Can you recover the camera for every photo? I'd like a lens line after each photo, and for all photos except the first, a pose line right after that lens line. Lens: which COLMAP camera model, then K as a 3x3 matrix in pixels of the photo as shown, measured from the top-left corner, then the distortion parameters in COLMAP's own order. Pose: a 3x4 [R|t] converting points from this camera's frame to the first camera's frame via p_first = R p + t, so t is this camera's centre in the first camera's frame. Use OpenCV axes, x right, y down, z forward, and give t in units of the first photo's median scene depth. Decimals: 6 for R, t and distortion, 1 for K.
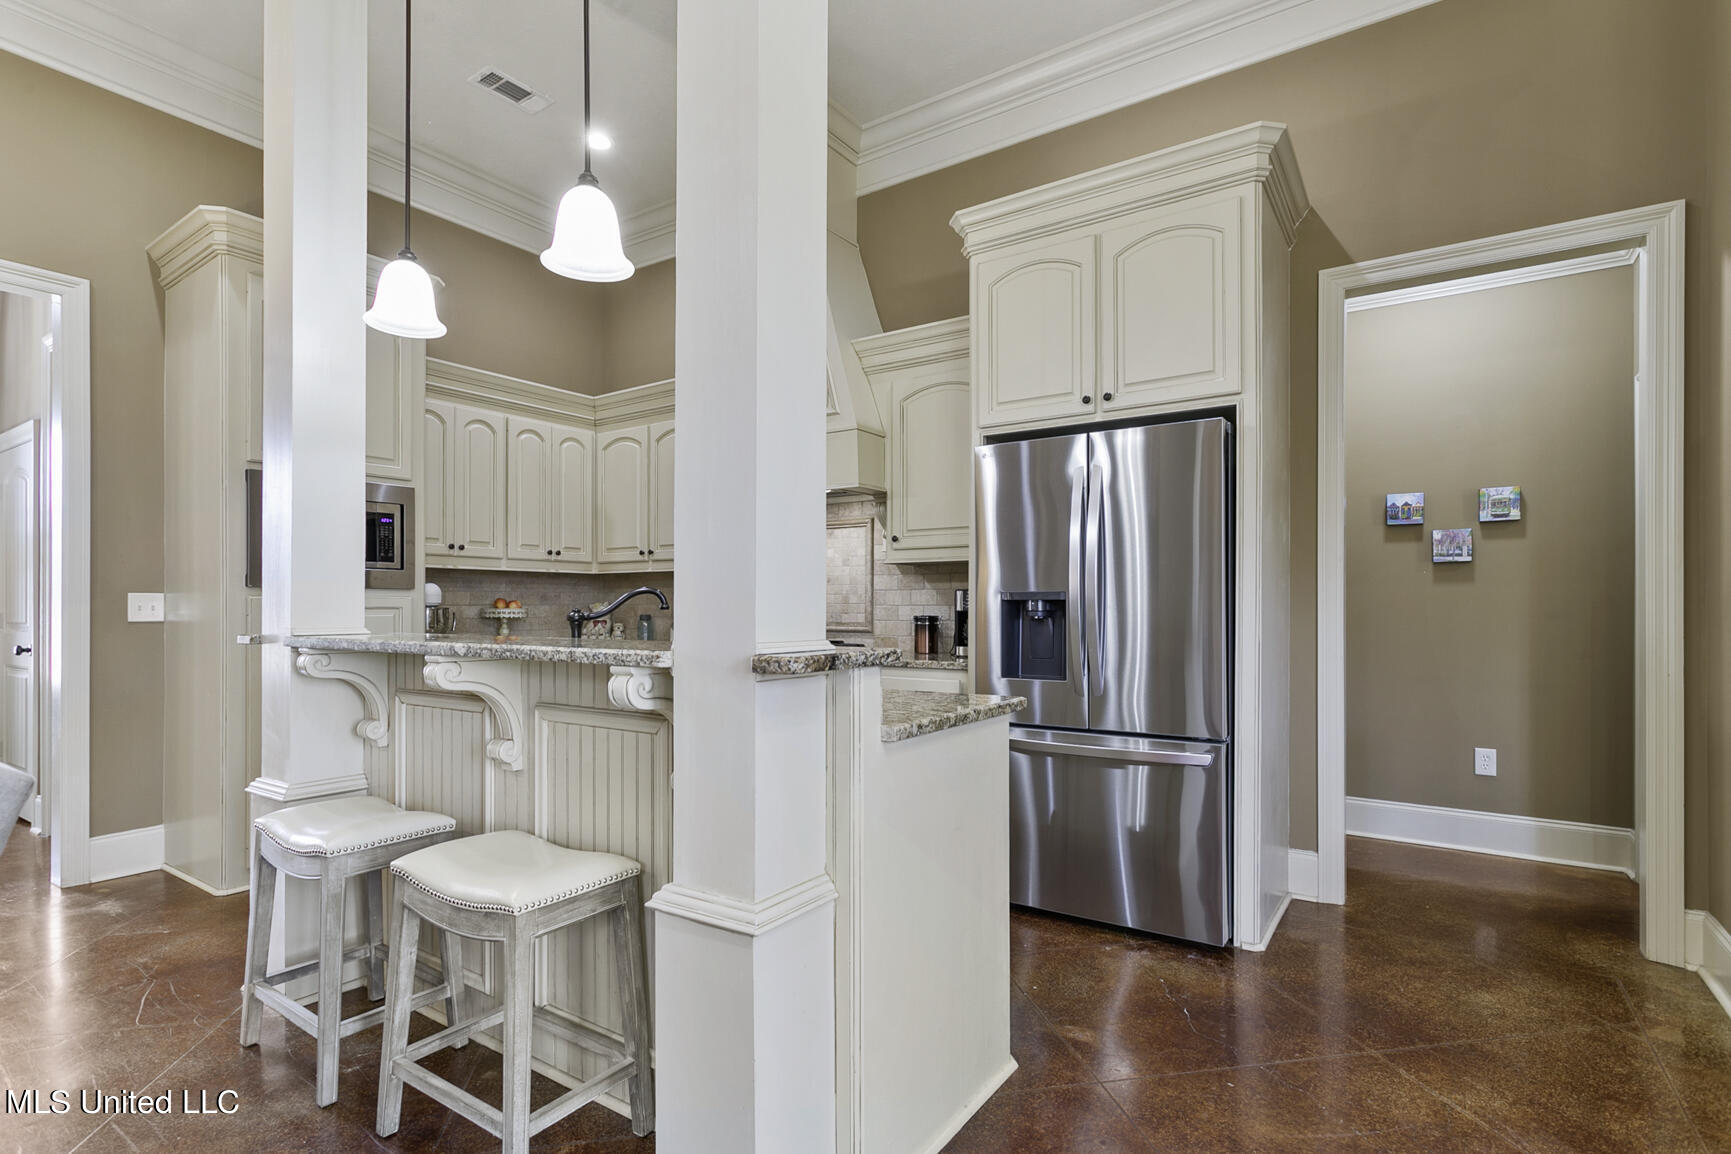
lens RADIAL K [[846.9, 0, 857.9], [0, 846.9, 589.5], [0, 0, 1]] dist [0.000085, 0.001214]
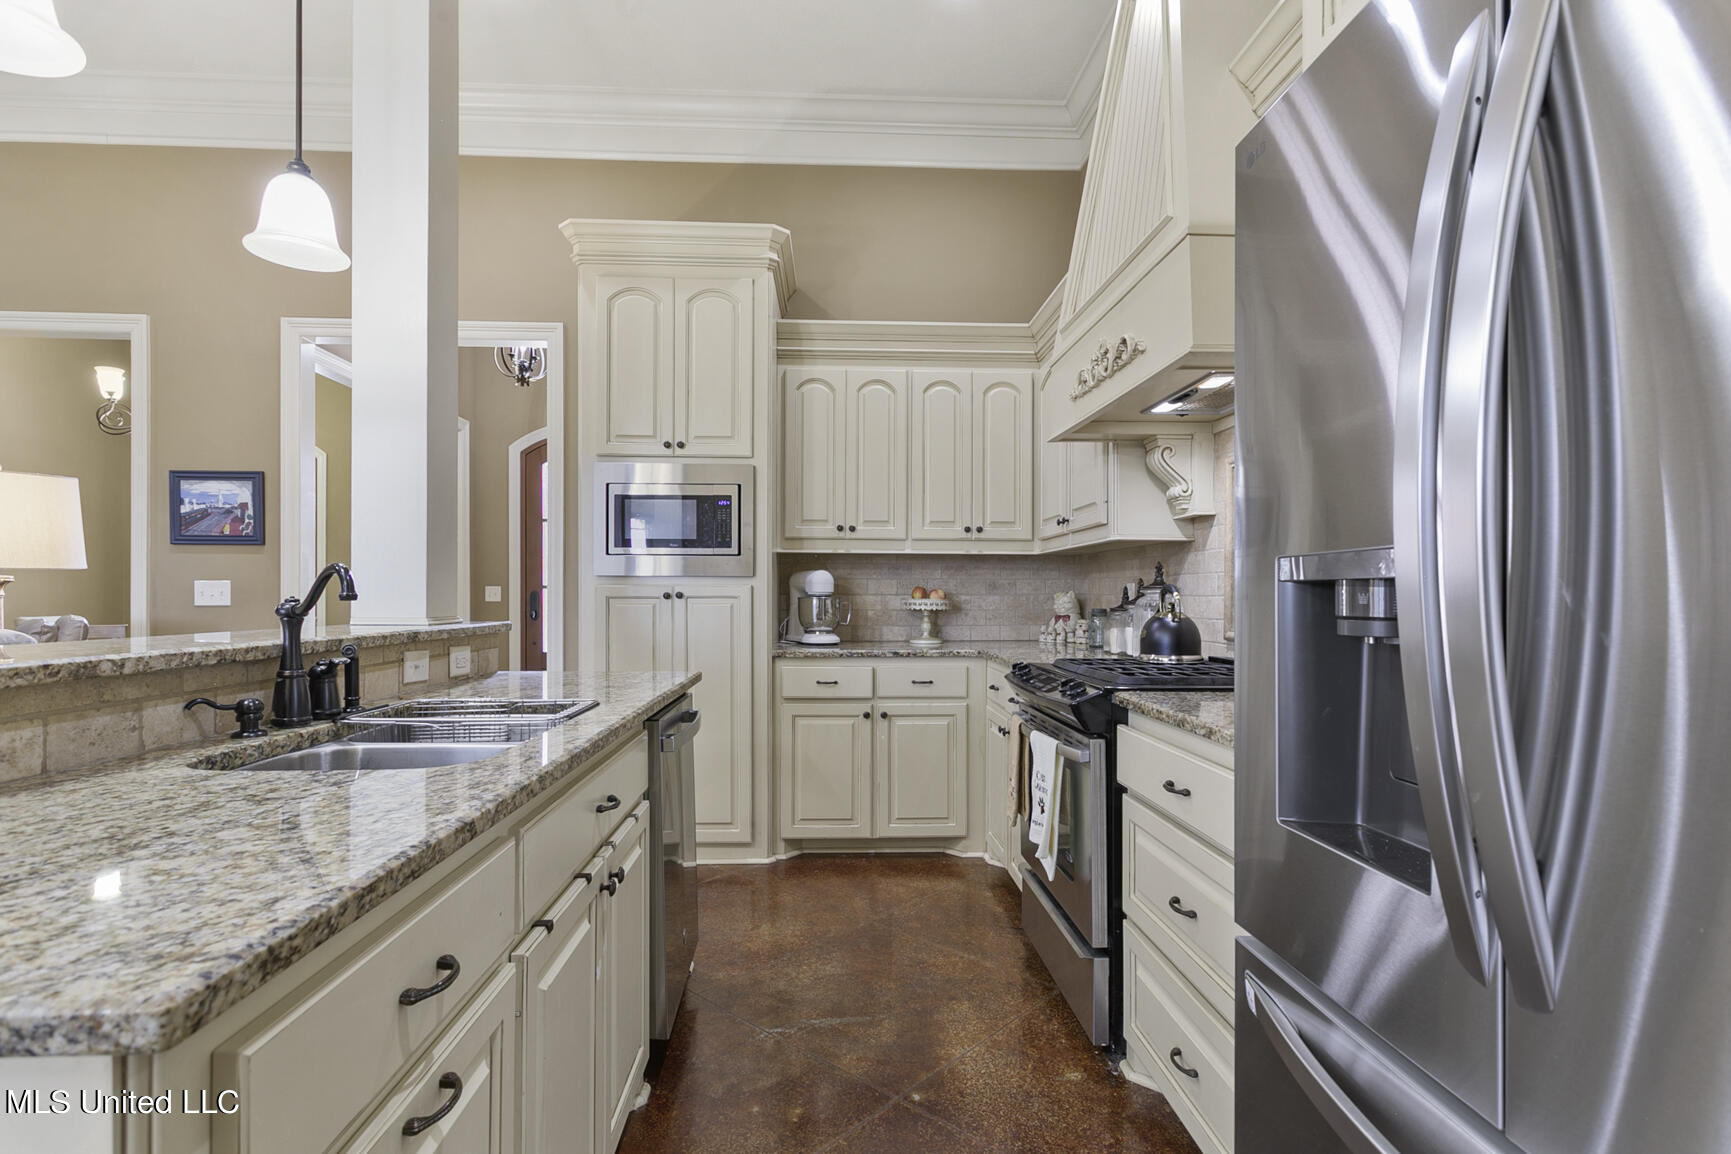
lens RADIAL K [[846.9, 0, 857.9], [0, 846.9, 589.5], [0, 0, 1]] dist [0.000085, 0.001214]
pose [[0.601996, -0.001710, -0.798497, 0.239764], [0.009351, 0.999944, 0.004909, 0.009153], [0.798444, -0.010422, 0.601979, 0.482112]]
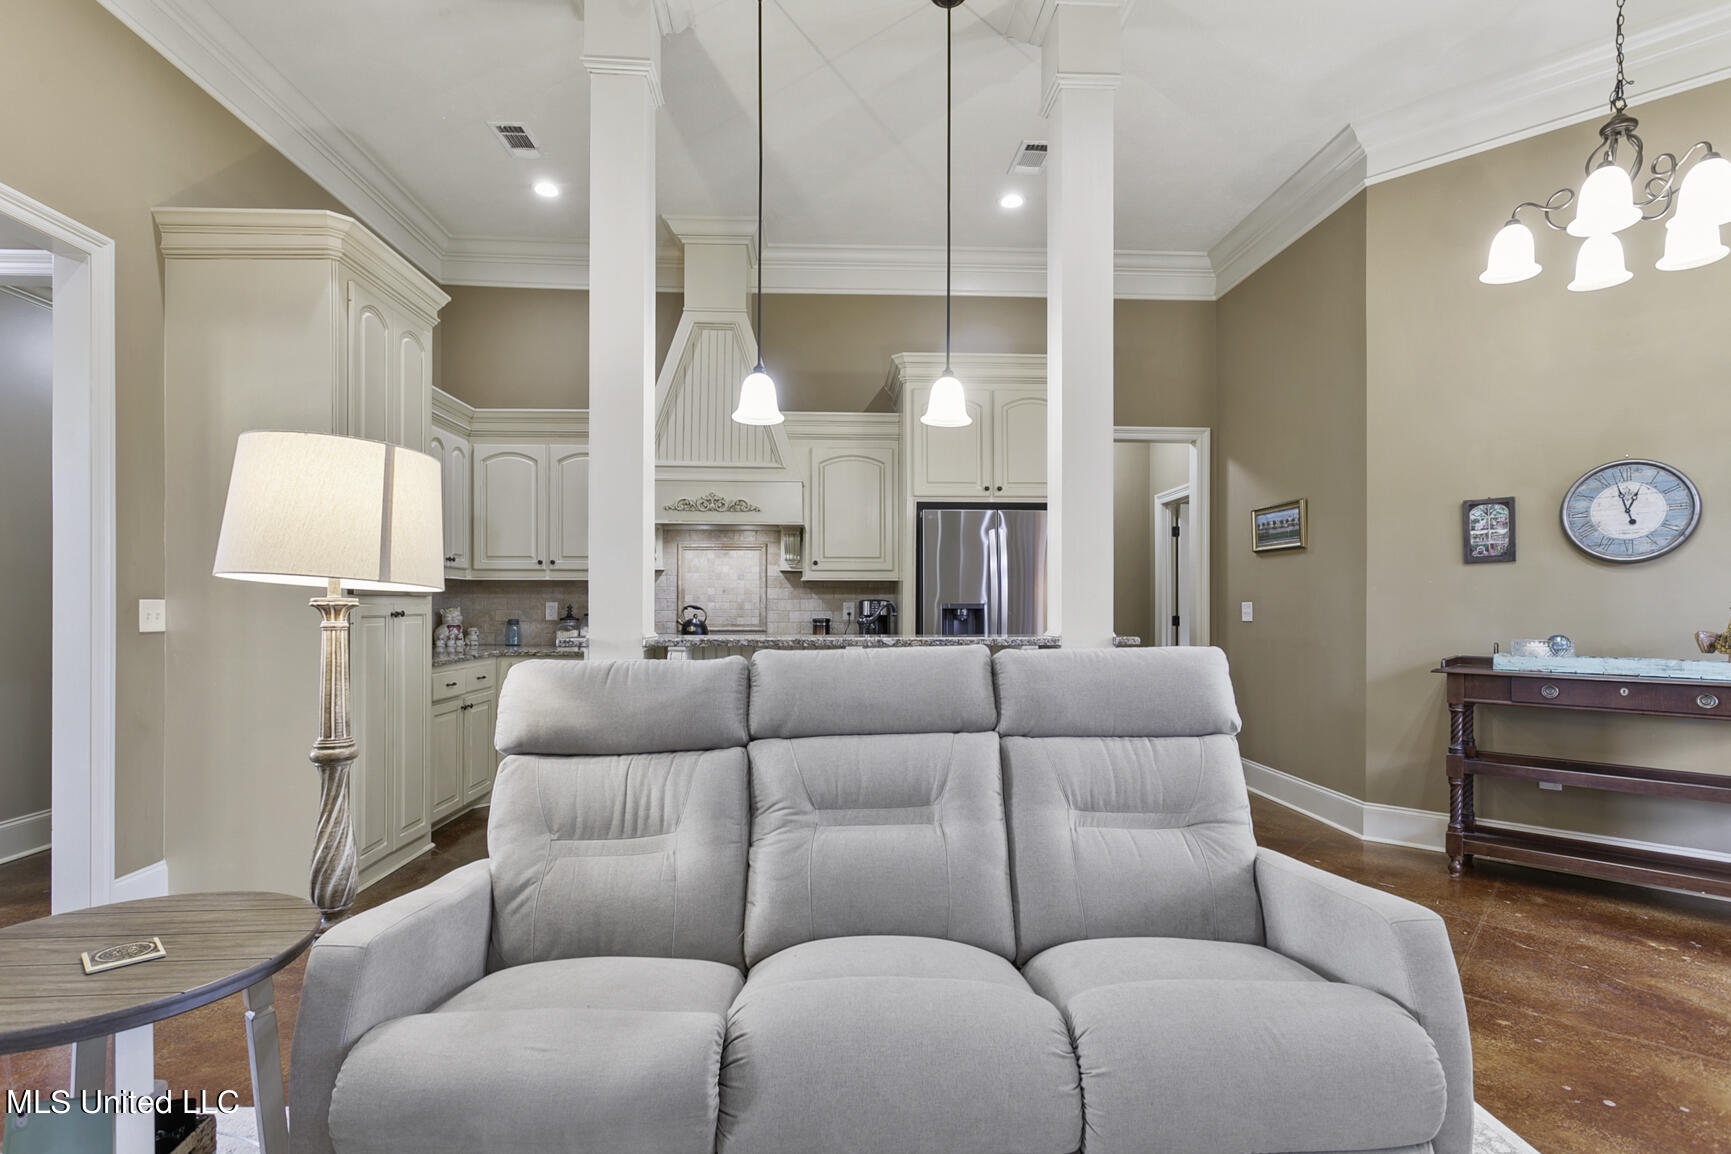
lens RADIAL K [[851.4, 0, 874.1], [0, 851.4, 584.0], [0, 0, 1]] dist [-0.000941, 0.000296]
pose [[0.790575, 0.017101, 0.612126, -0.650655], [-0.012524, 0.999852, -0.011758, -0.009142], [-0.612237, 0.001629, 0.790672, -0.133202]]
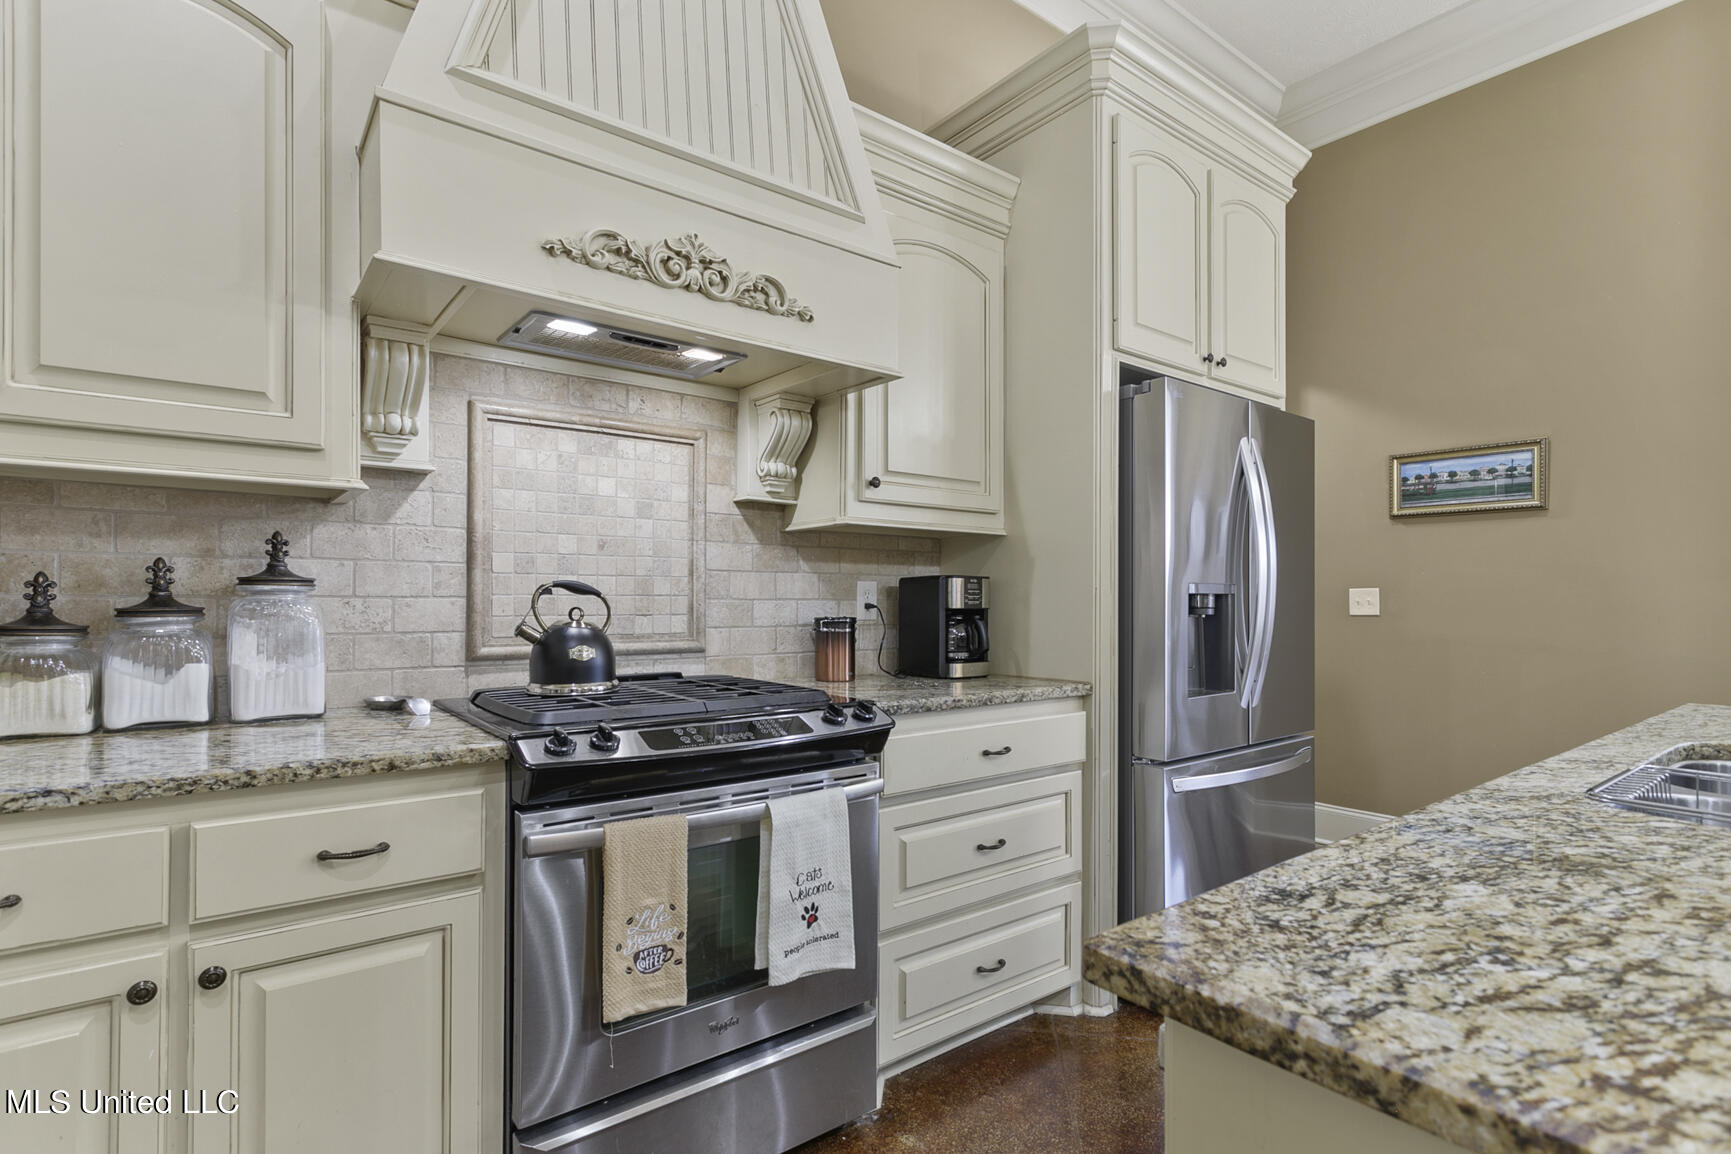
lens RADIAL K [[837.9, 0, 865.5], [0, 837.9, 585.9], [0, 0, 1]] dist [0.001672, 0.001553]
pose [[0.304331, 0.018023, 0.952396, -0.442020], [-0.019560, 0.999728, -0.012668, 0.015153], [-0.952365, -0.014774, 0.304601, 0.748191]]
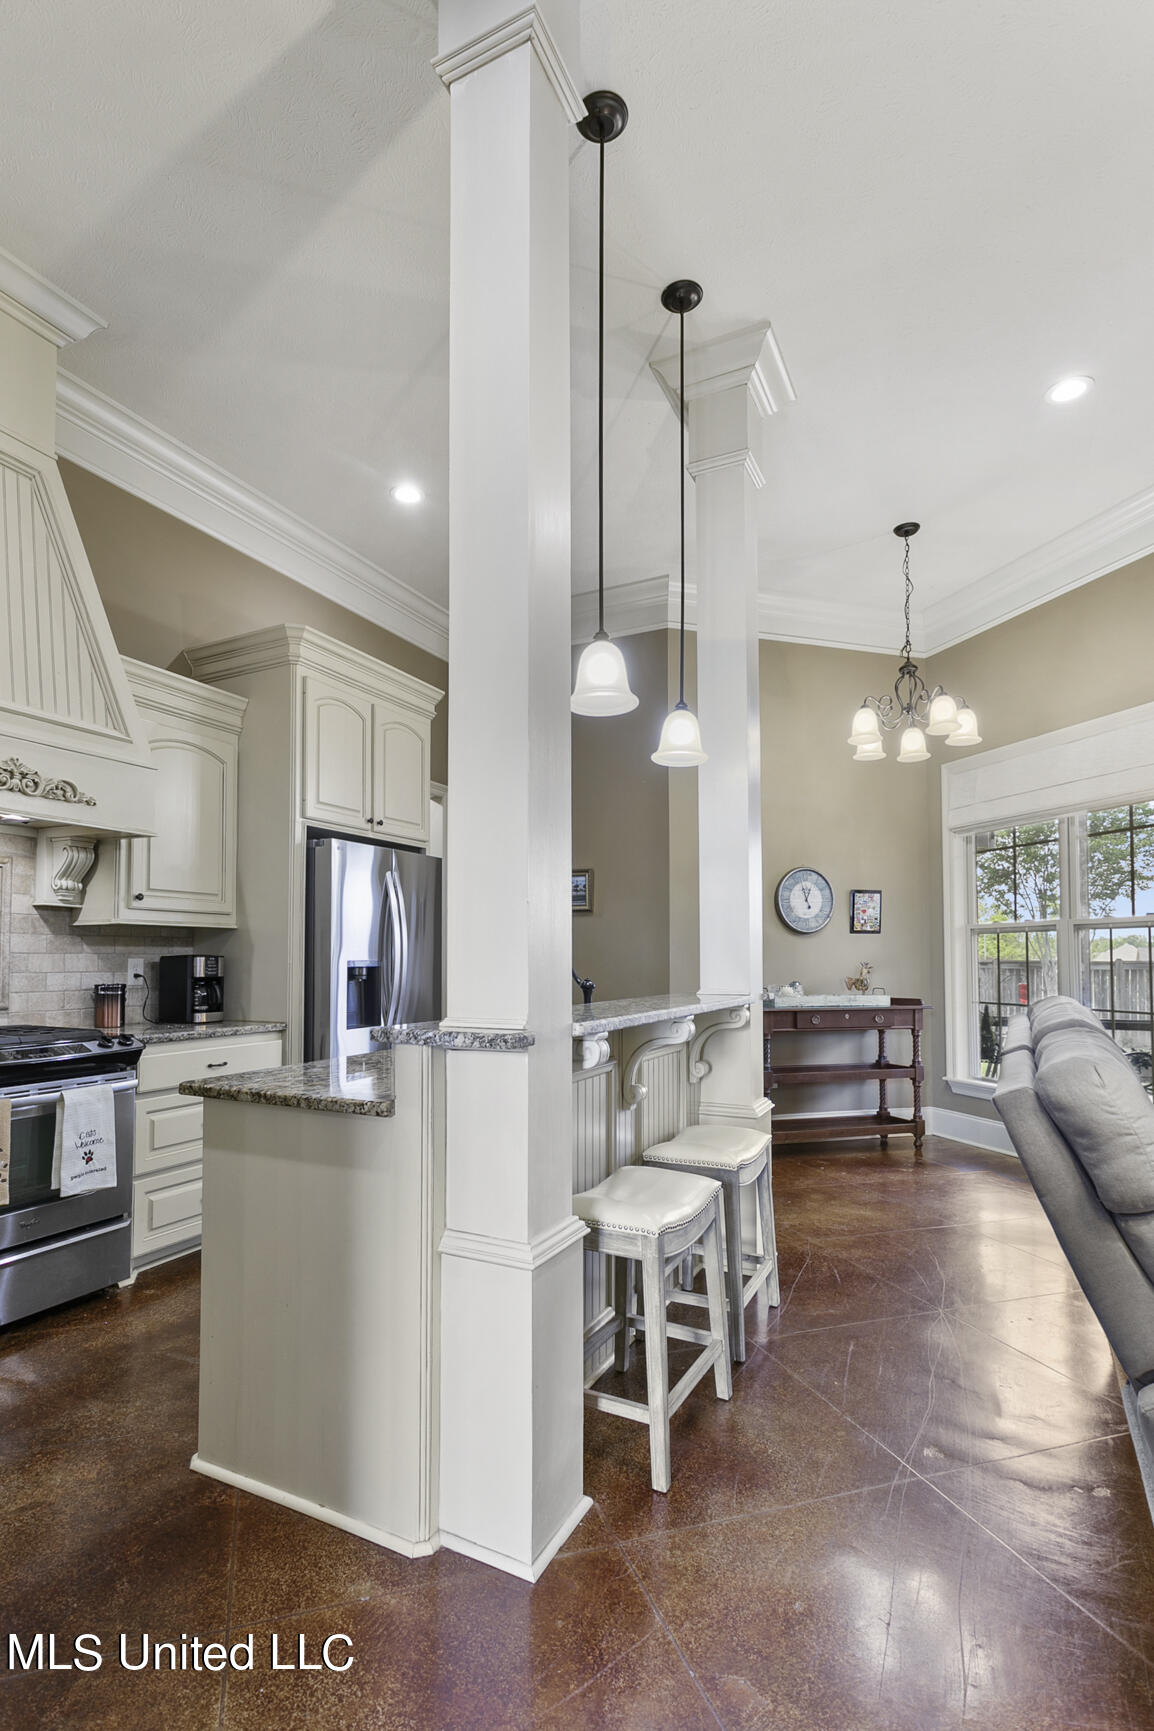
lens RADIAL K [[837.9, 0, 534.6], [0, 837.9, 925.1], [0, 0, 1]] dist [0.001672, 0.001553]
pose [[-0.110137, 0.040959, 0.993072, -0.776080], [-0.016904, 0.998929, -0.043075, 0.000169], [-0.993773, -0.021531, -0.109327, 0.616491]]
